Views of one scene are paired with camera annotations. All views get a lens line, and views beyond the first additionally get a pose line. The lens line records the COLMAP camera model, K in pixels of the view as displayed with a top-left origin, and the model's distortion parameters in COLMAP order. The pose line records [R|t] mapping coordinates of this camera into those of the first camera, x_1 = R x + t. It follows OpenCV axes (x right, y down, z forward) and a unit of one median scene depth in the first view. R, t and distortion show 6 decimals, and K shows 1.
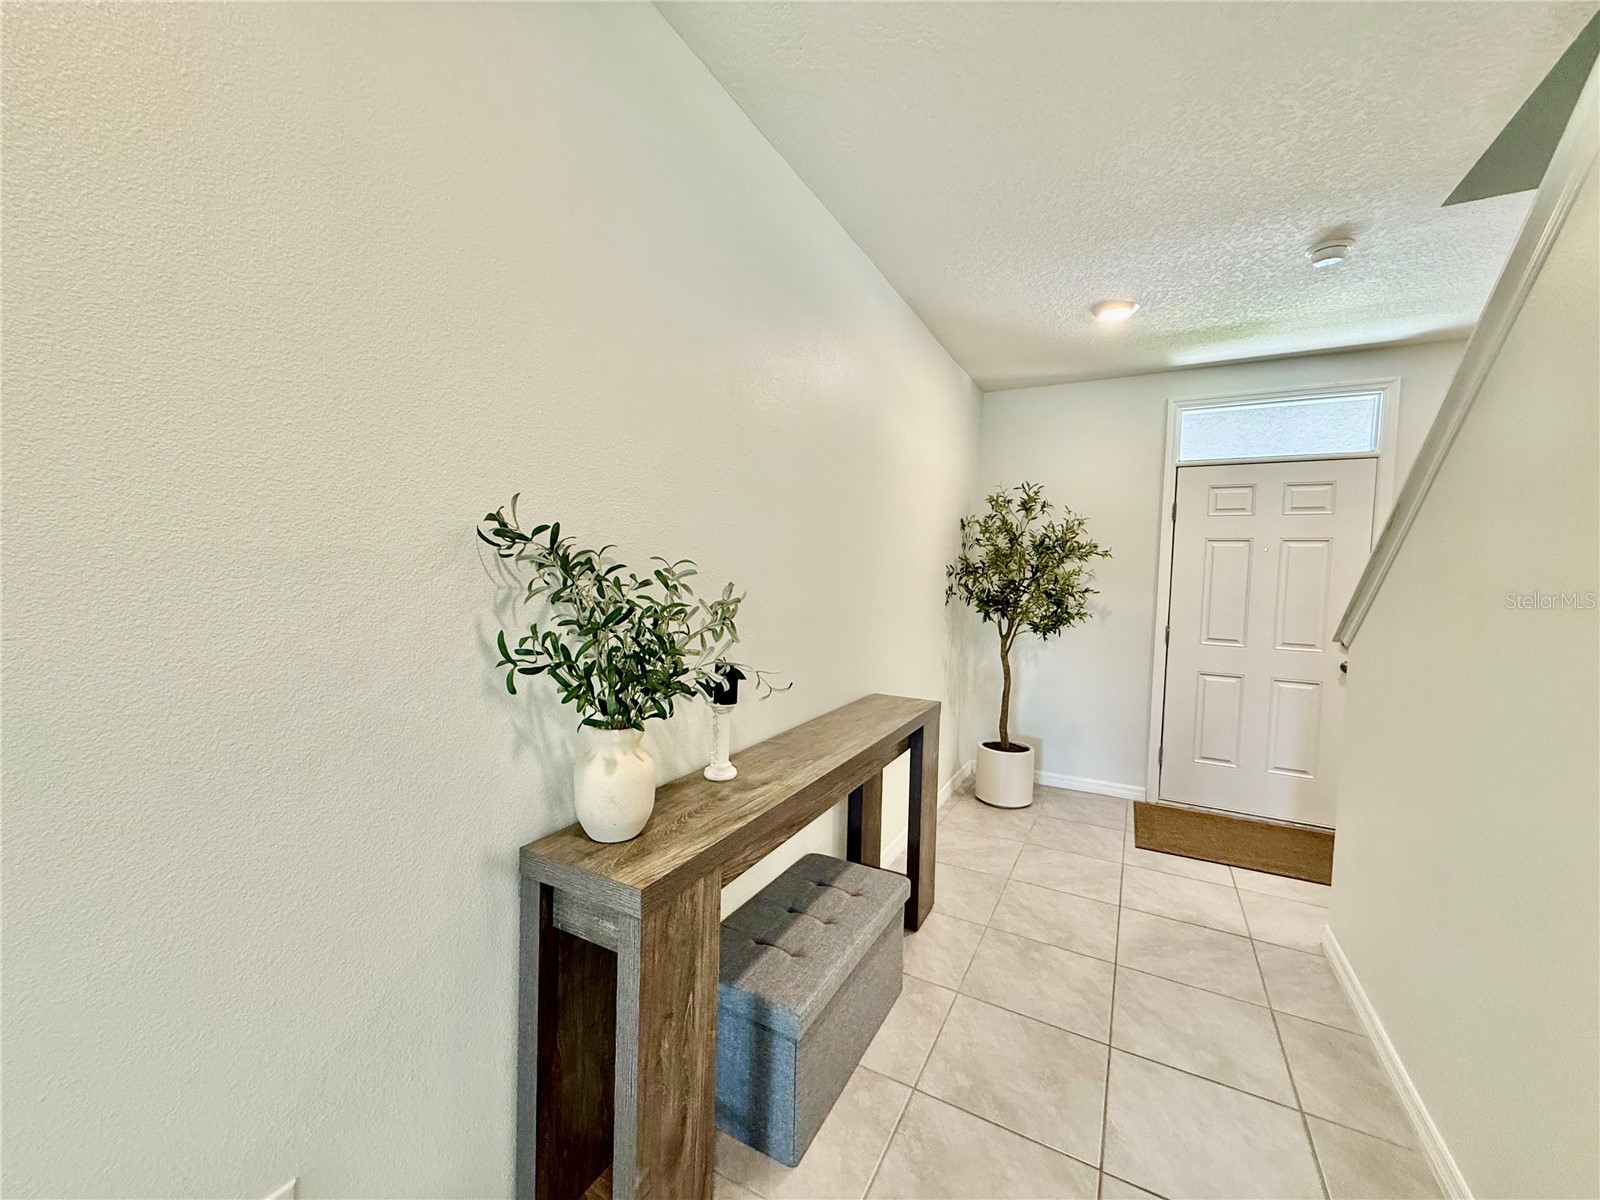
lens RADIAL K [[636.5, 0, 796.2], [0, 636.5, 600.2], [0, 0, 1]] dist [0.000819, 0.000237]
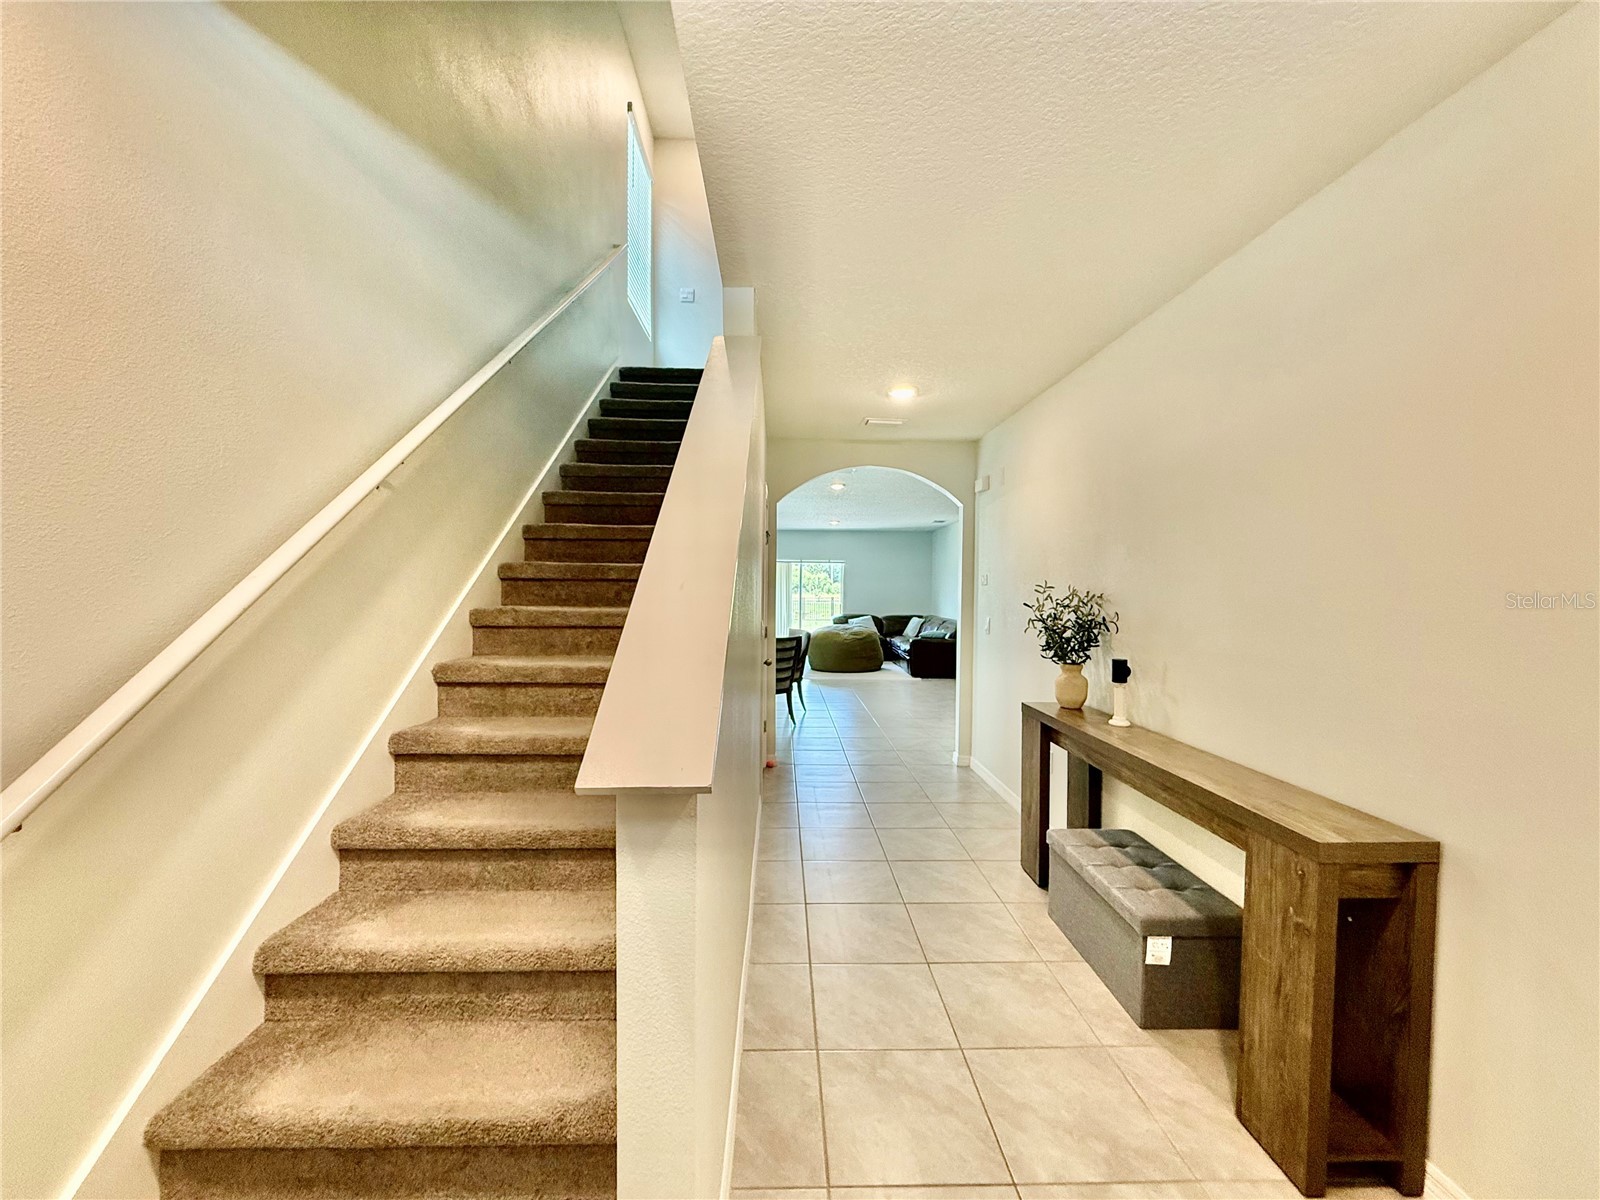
lens RADIAL K [[636.5, 0, 796.2], [0, 636.5, 600.2], [0, 0, 1]] dist [0.000819, 0.000237]
pose [[-0.866002, -0.026795, -0.499322, 0.666350], [-0.059713, 0.996959, 0.050063, -0.039583], [0.496462, 0.073170, -0.864969, 0.900835]]
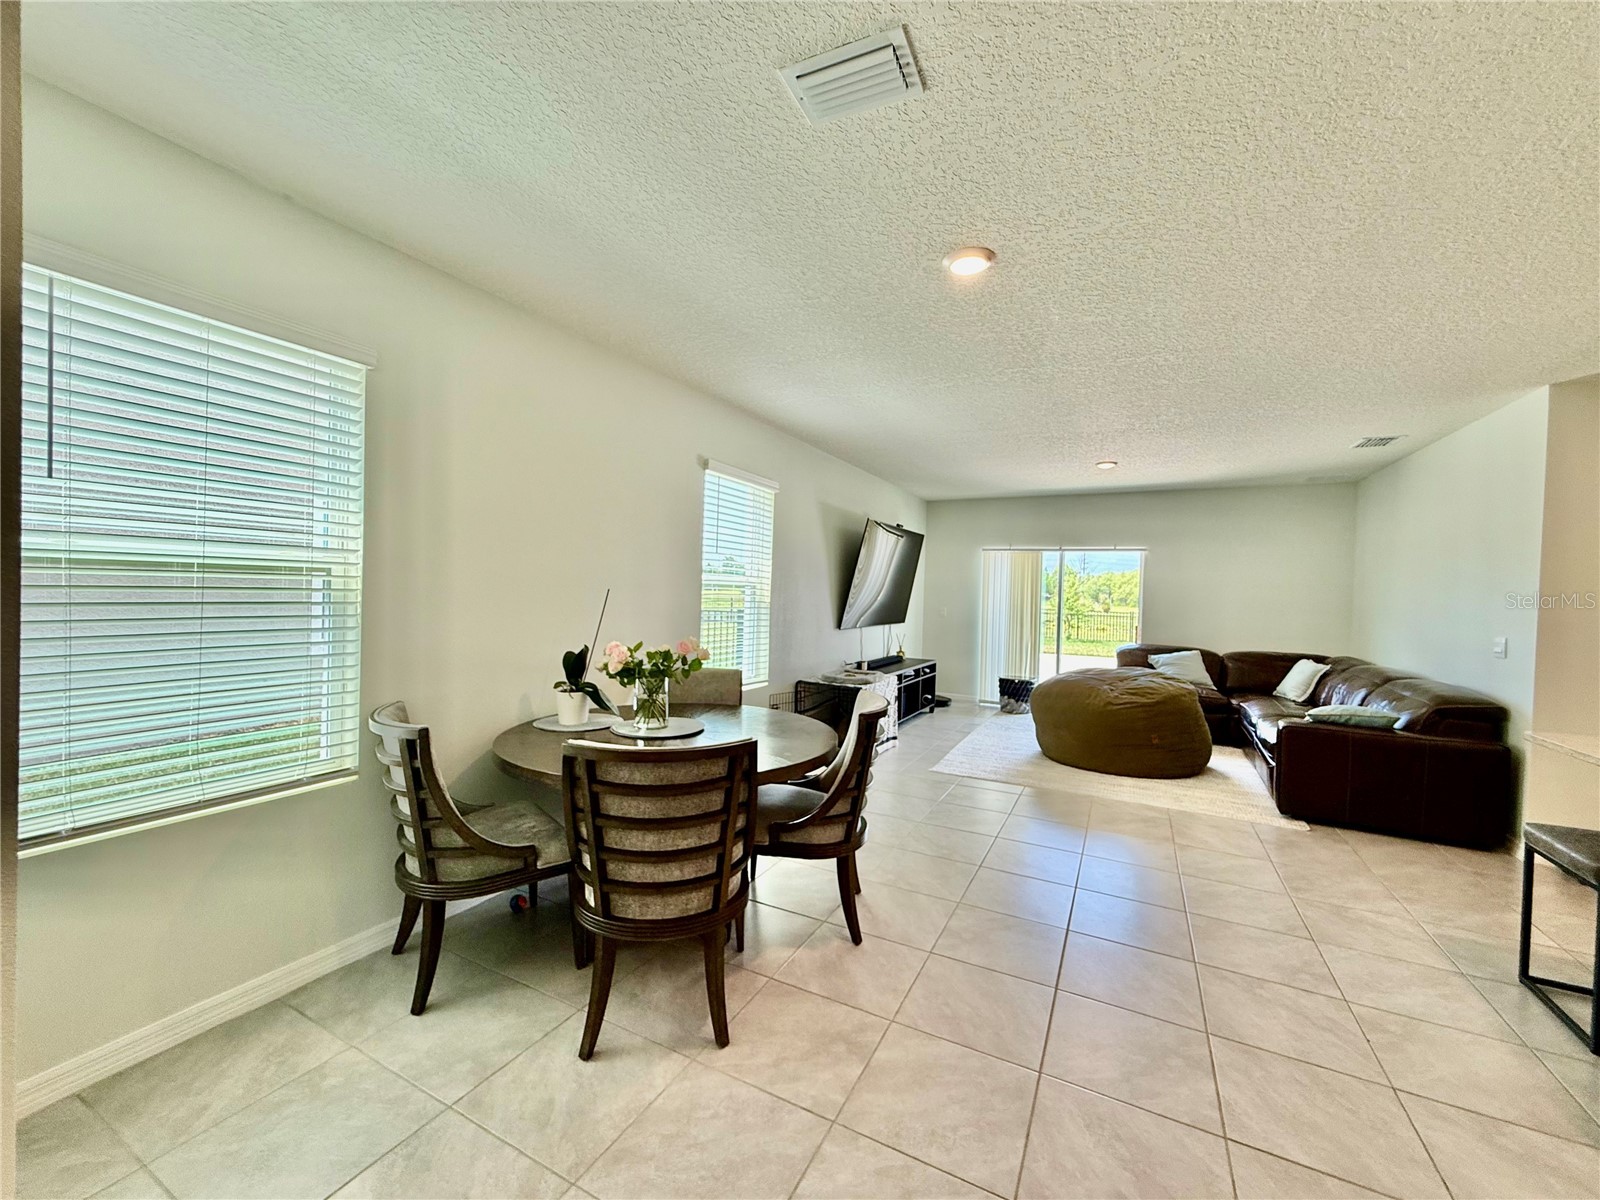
lens RADIAL K [[639.2, 0, 795.9], [0, 639.2, 600.7], [0, 0, 1]] dist [-0.000211, 0.000300]
pose [[-0.998299, -0.057090, -0.011853, -0.278342], [-0.057768, 0.995994, 0.068262, -0.003825], [0.007909, 0.068830, -0.997597, -0.134591]]
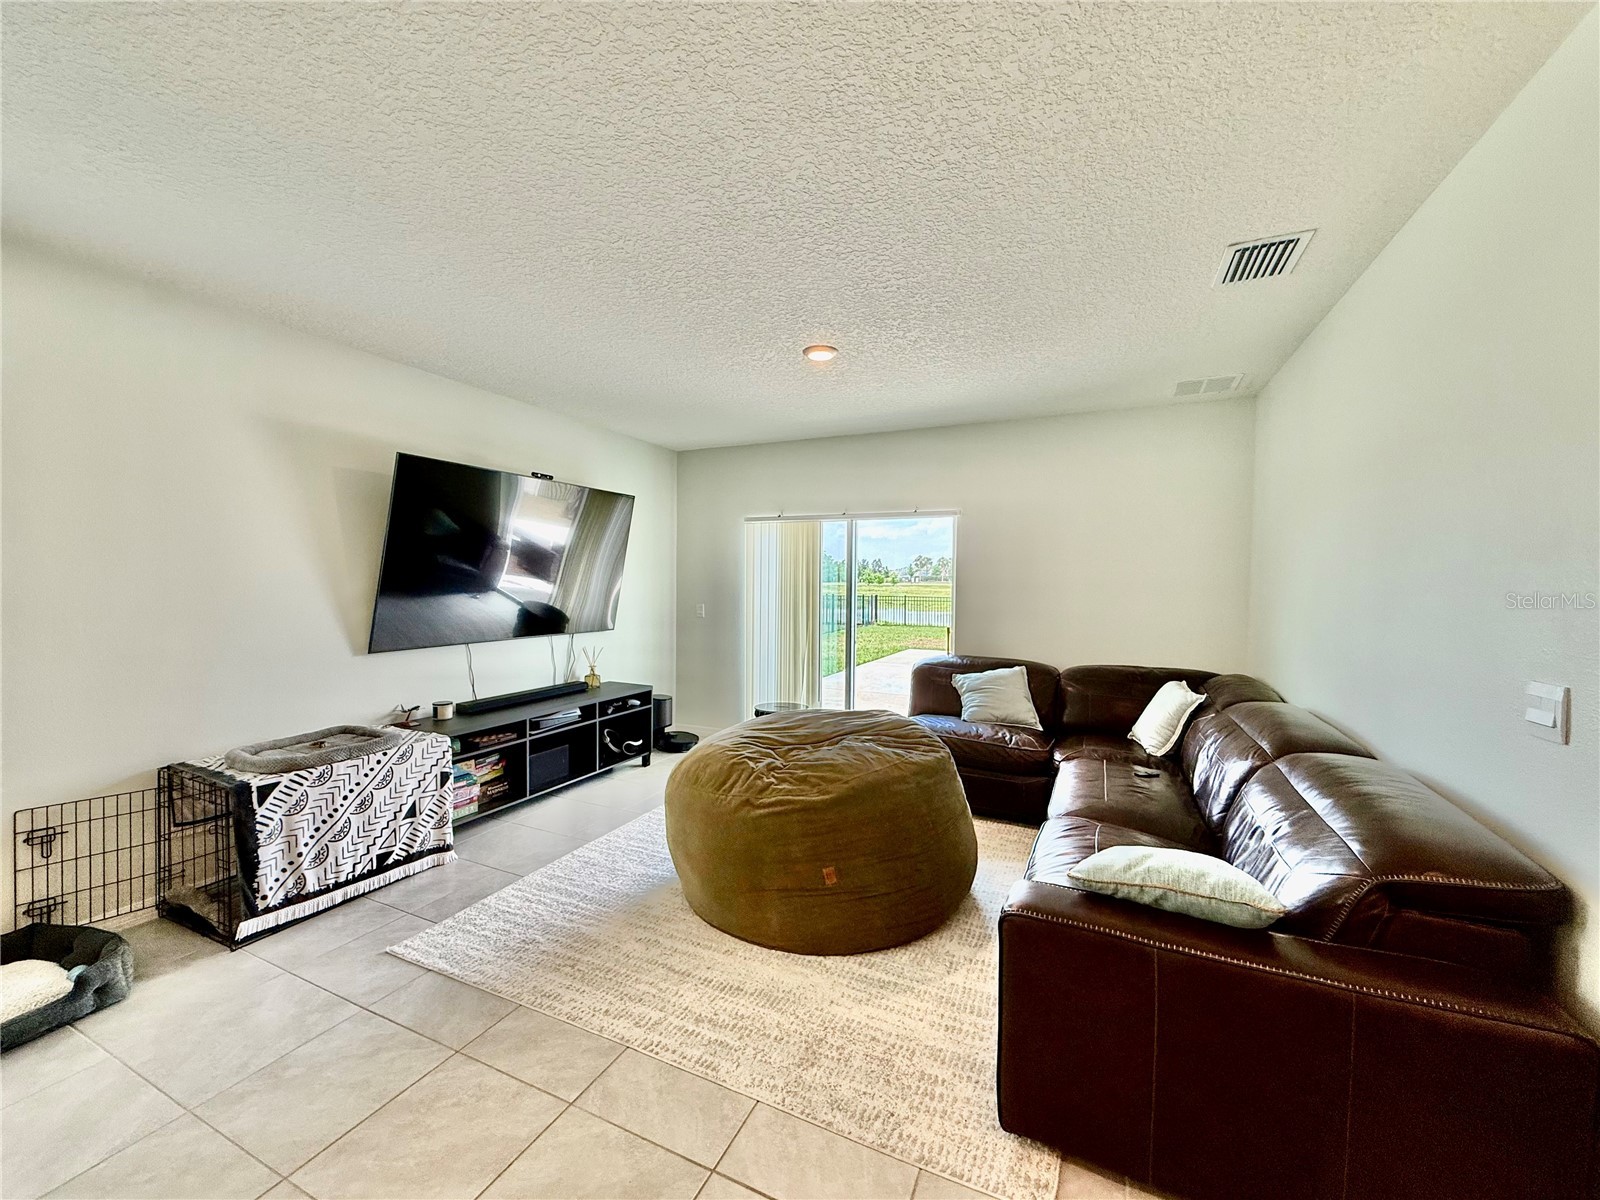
lens RADIAL K [[636.5, 0, 796.2], [0, 636.5, 600.2], [0, 0, 1]] dist [0.000819, 0.000237]
pose [[-0.997565, -0.036815, -0.059239, -0.982283], [-0.041467, 0.995986, 0.079328, -0.000137], [0.056081, 0.081591, -0.995087, -0.822922]]
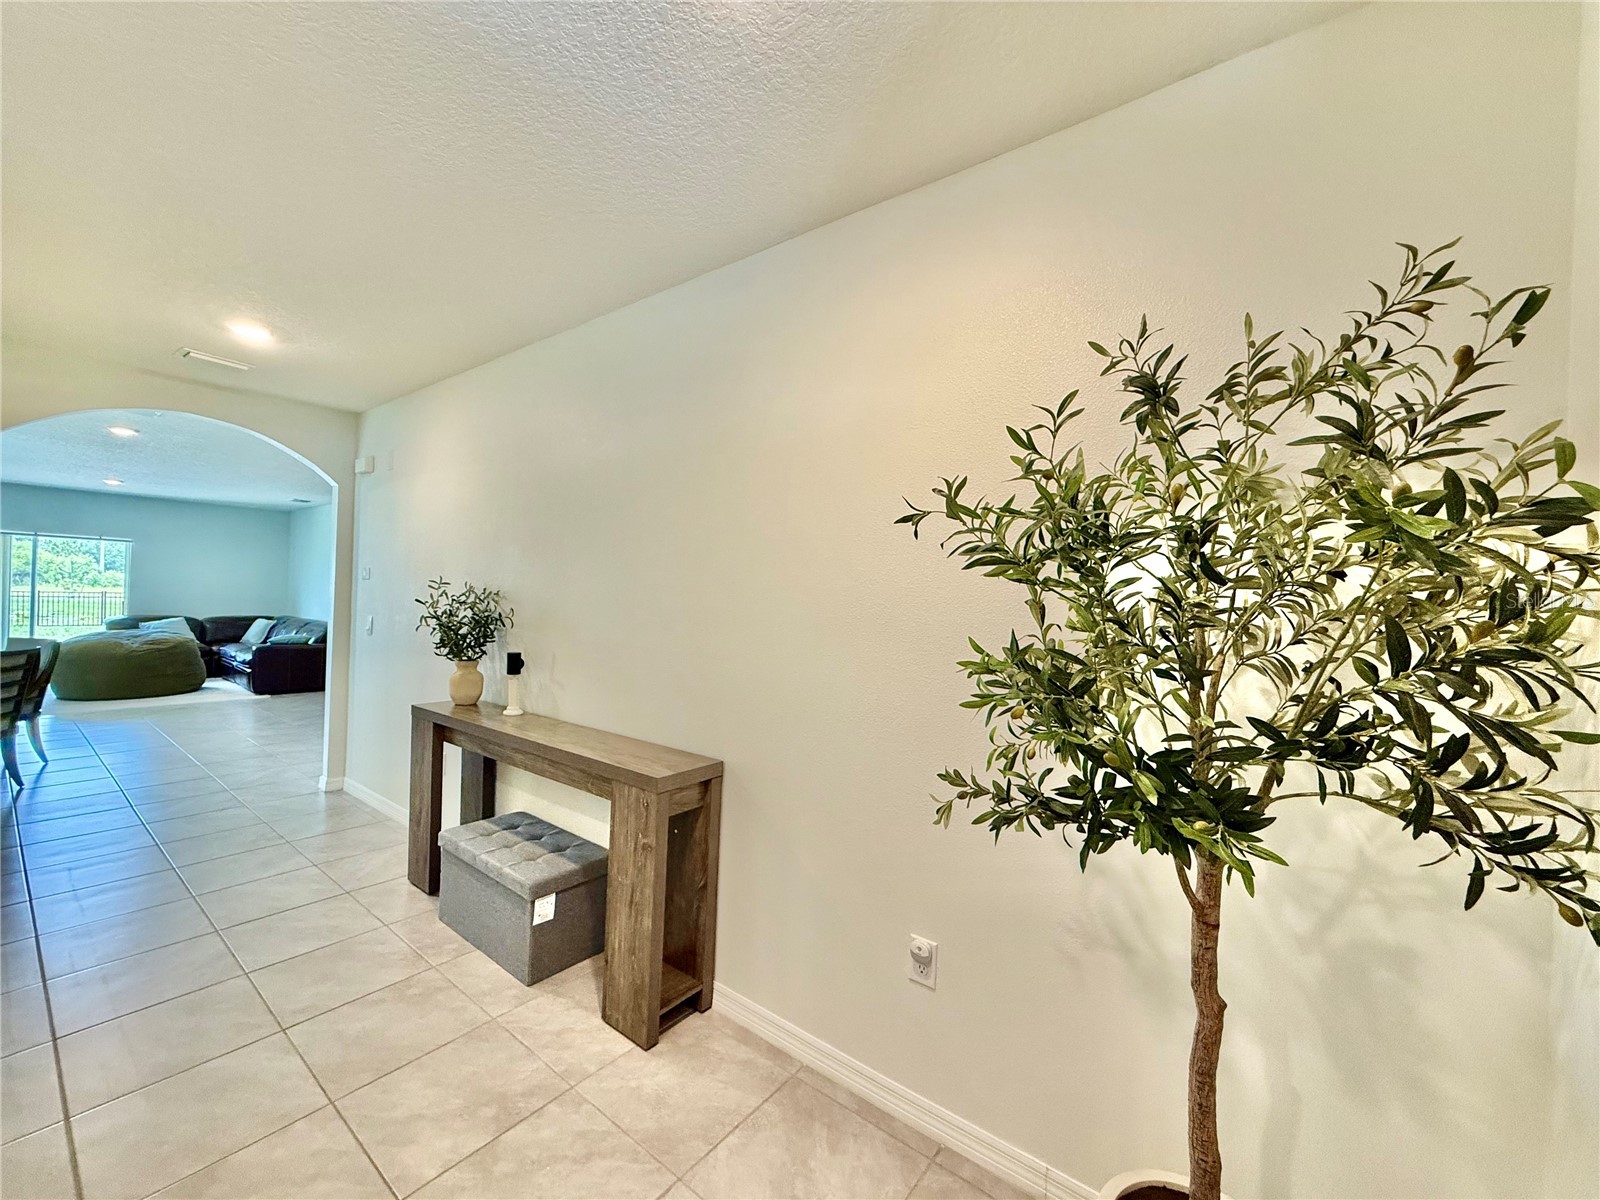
lens RADIAL K [[636.5, 0, 796.2], [0, 636.5, 600.2], [0, 0, 1]] dist [0.000819, 0.000237]
pose [[-0.161270, -0.034430, -0.986310, 0.691343], [-0.087136, 0.995985, -0.020520, -0.034897], [0.983056, 0.082634, -0.163623, 0.918468]]
